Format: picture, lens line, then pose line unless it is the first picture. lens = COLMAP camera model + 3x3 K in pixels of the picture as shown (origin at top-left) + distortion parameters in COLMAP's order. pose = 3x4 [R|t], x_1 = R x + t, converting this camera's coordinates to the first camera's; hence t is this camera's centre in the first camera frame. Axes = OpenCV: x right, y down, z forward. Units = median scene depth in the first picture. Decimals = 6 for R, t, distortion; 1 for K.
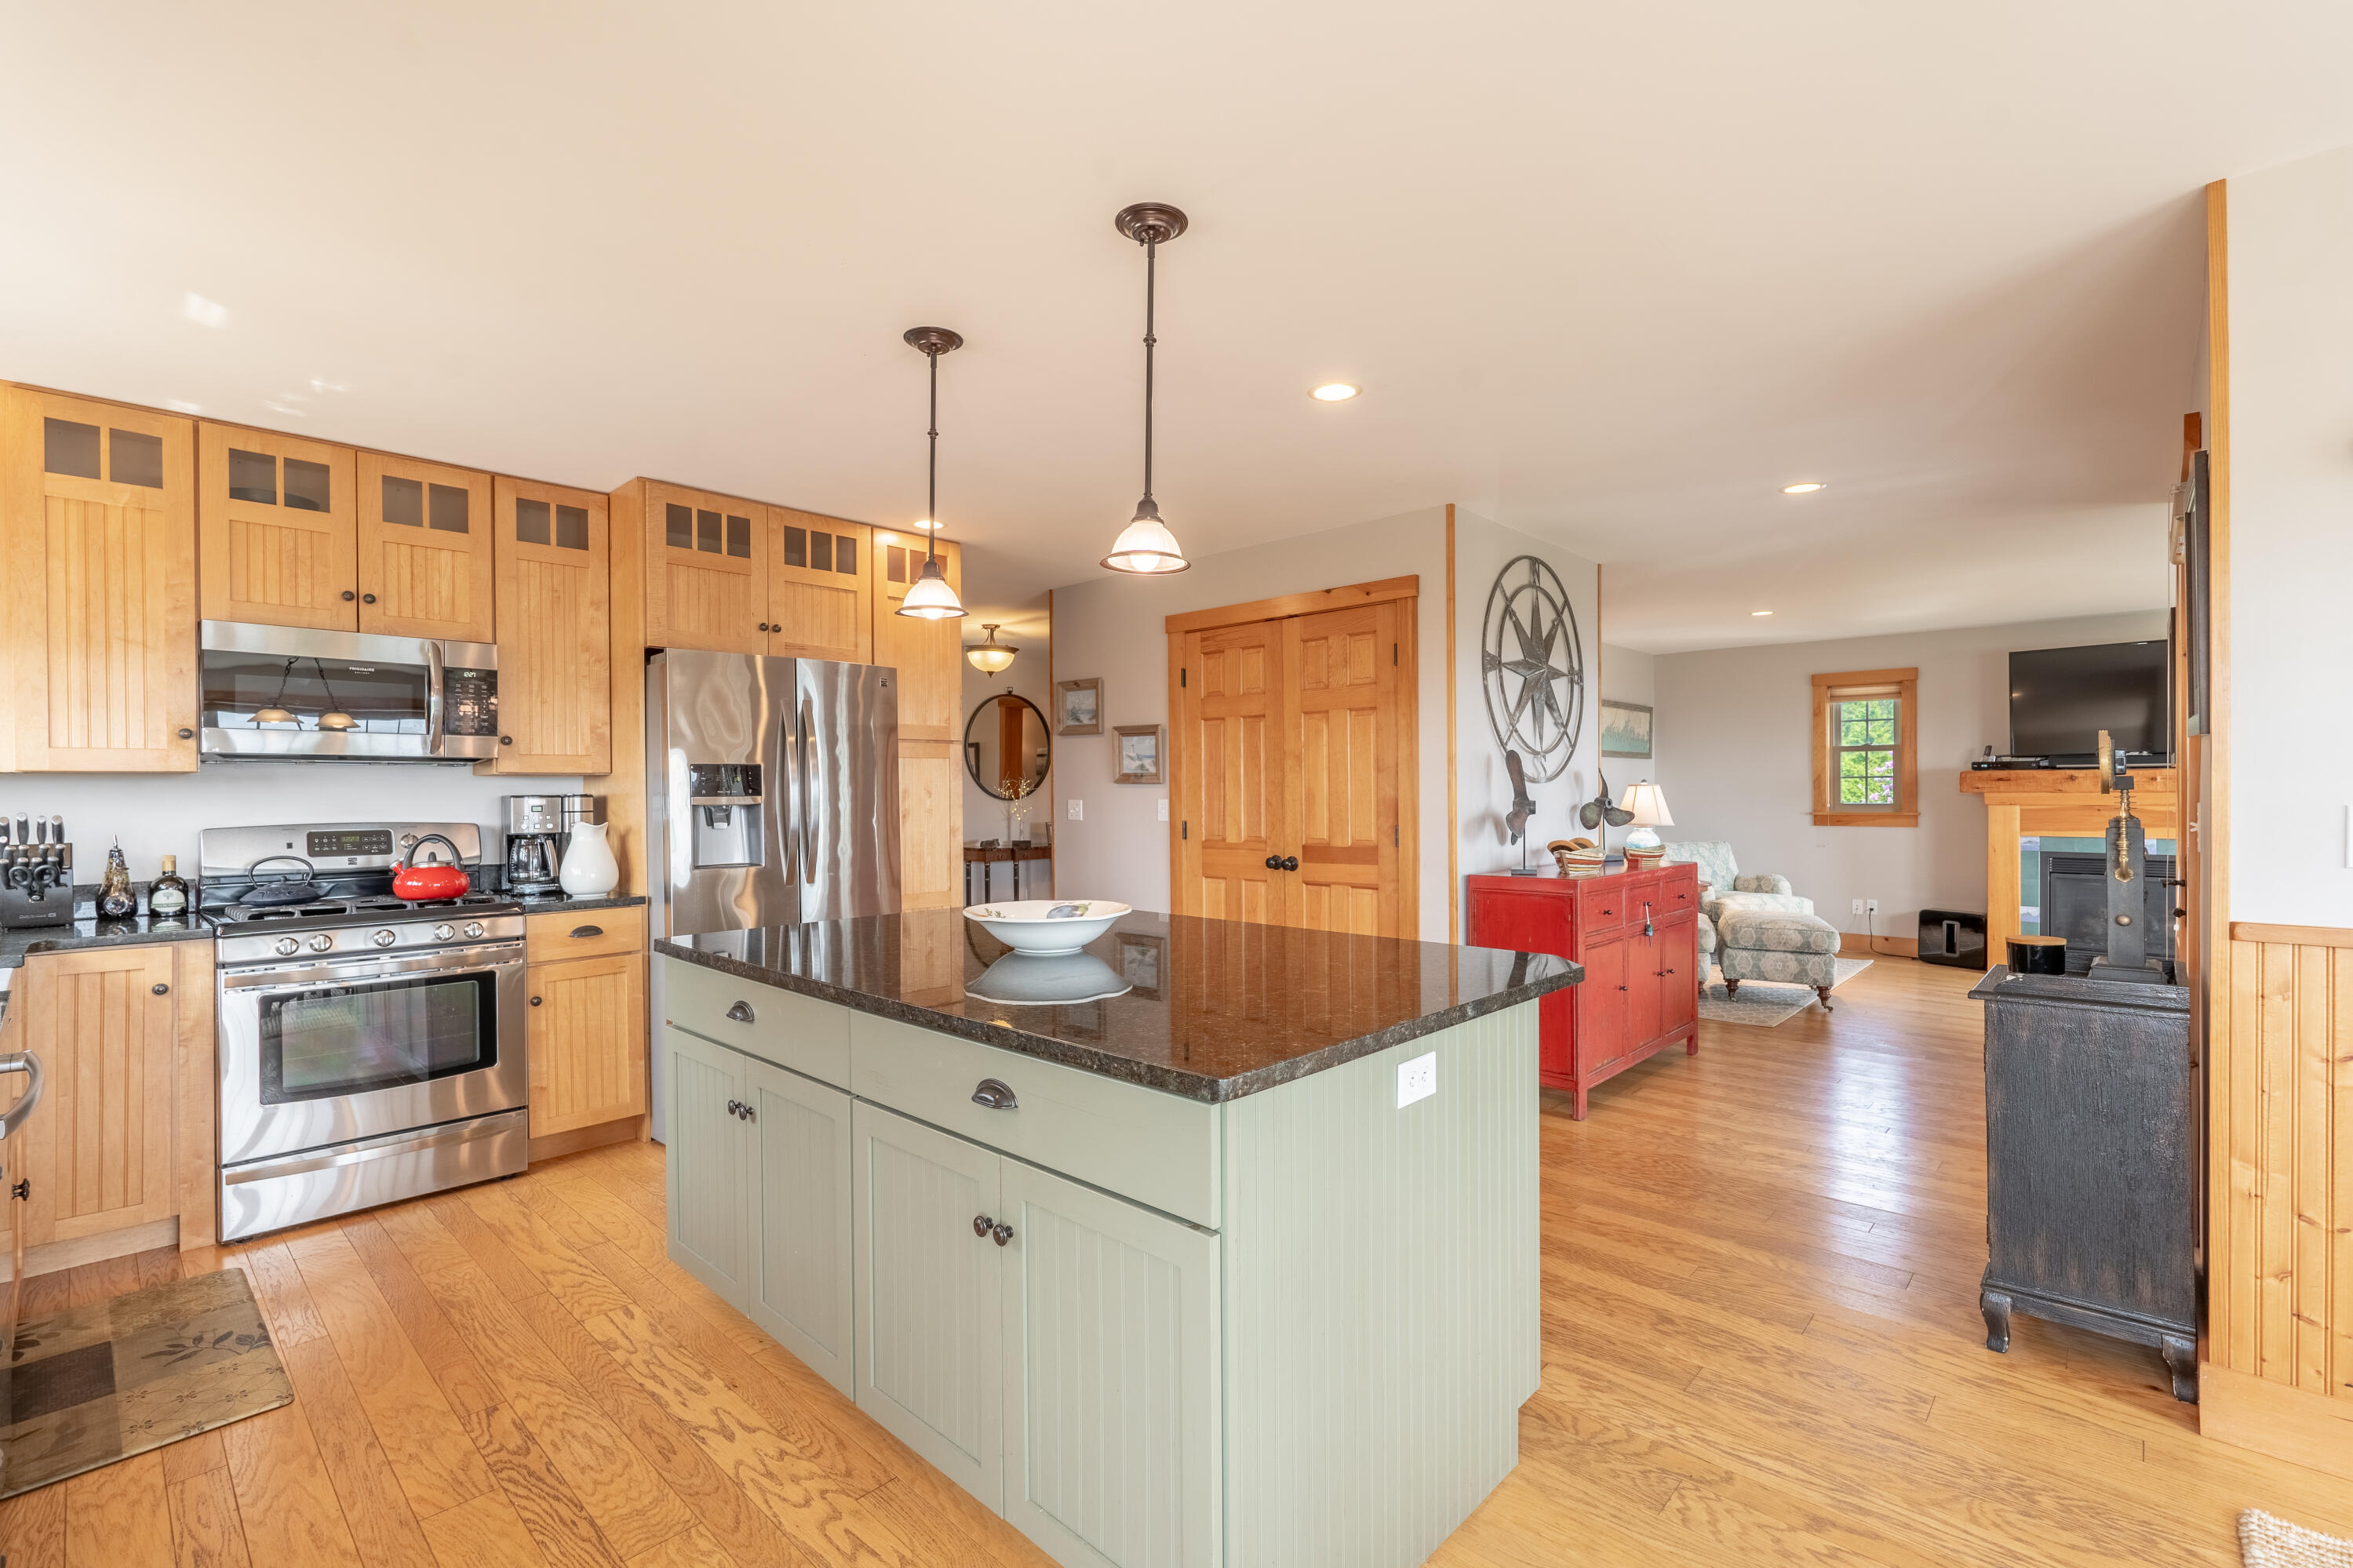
lens RADIAL K [[1038.1, 0, 1181.1], [0, 1038.1, 793.8], [0, 0, 1]] dist [-0.005357, -0.000251]
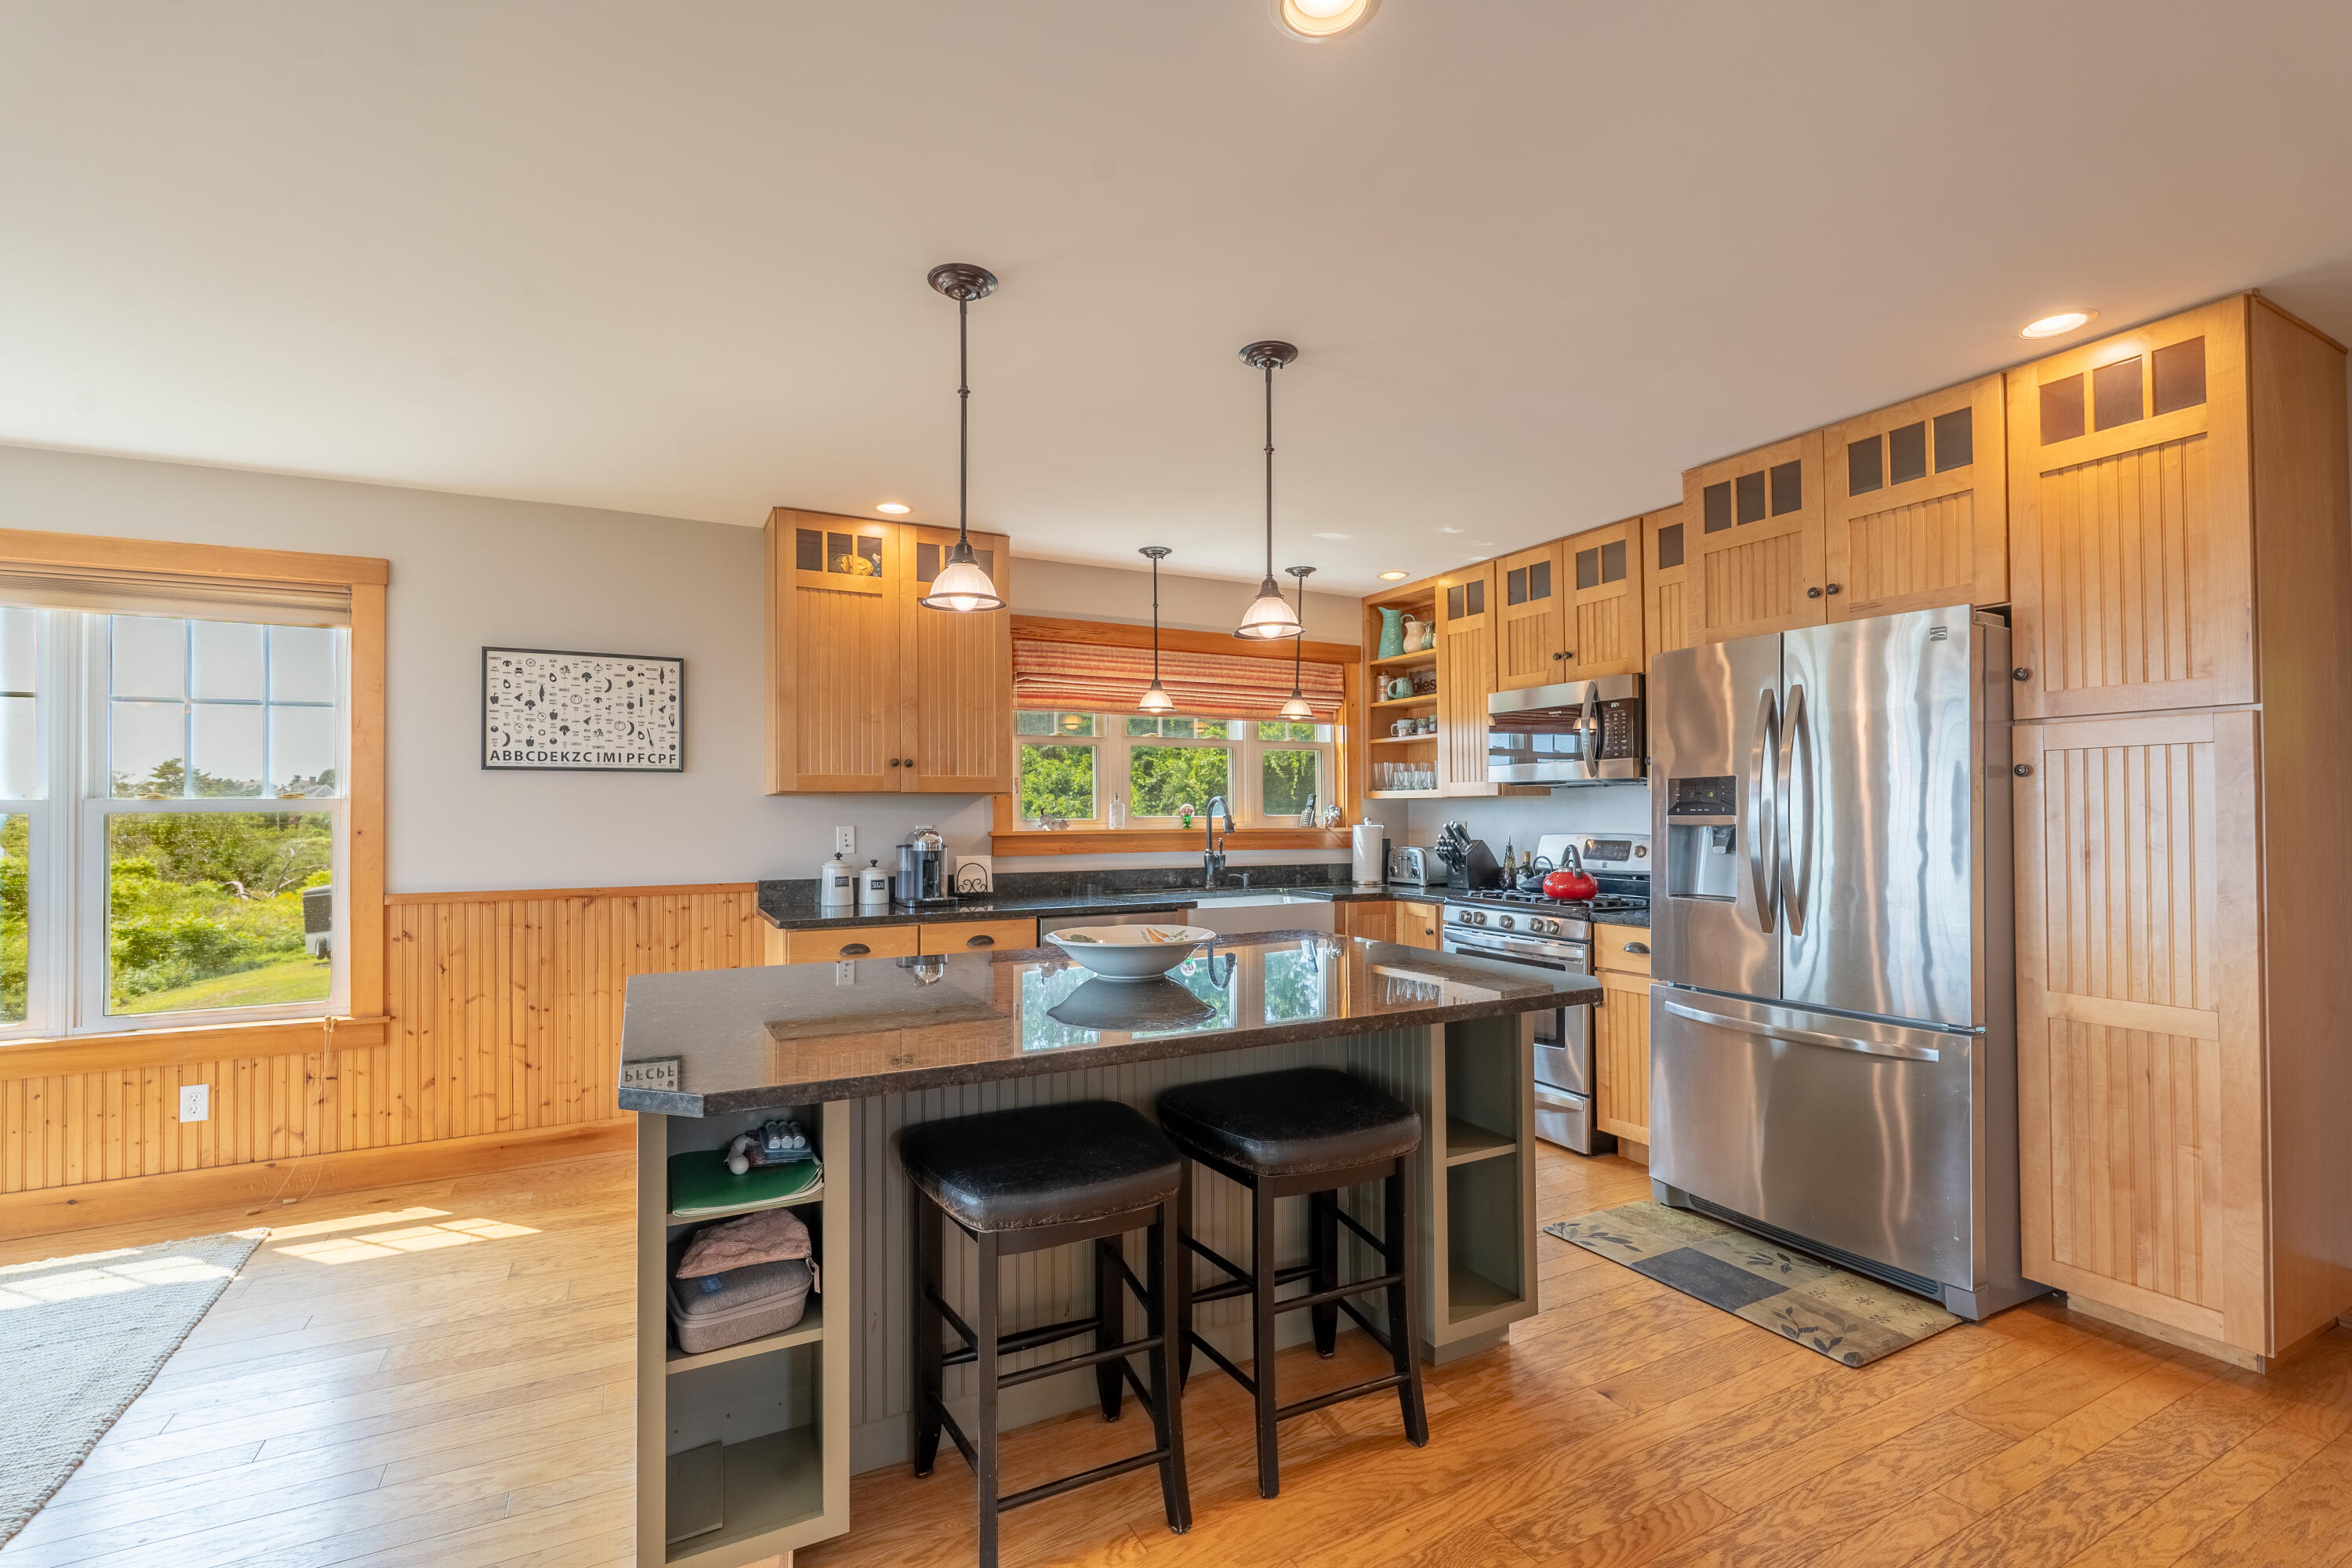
lens RADIAL K [[1037.8, 0, 1180.6], [0, 1037.8, 793.8], [0, 0, 1]] dist [-0.005357, -0.000251]
pose [[-0.336286, -0.008887, -0.941718, 0.494982], [0.001857, 0.999947, -0.010100, -0.006964], [0.941758, -0.005145, -0.336252, 0.866392]]
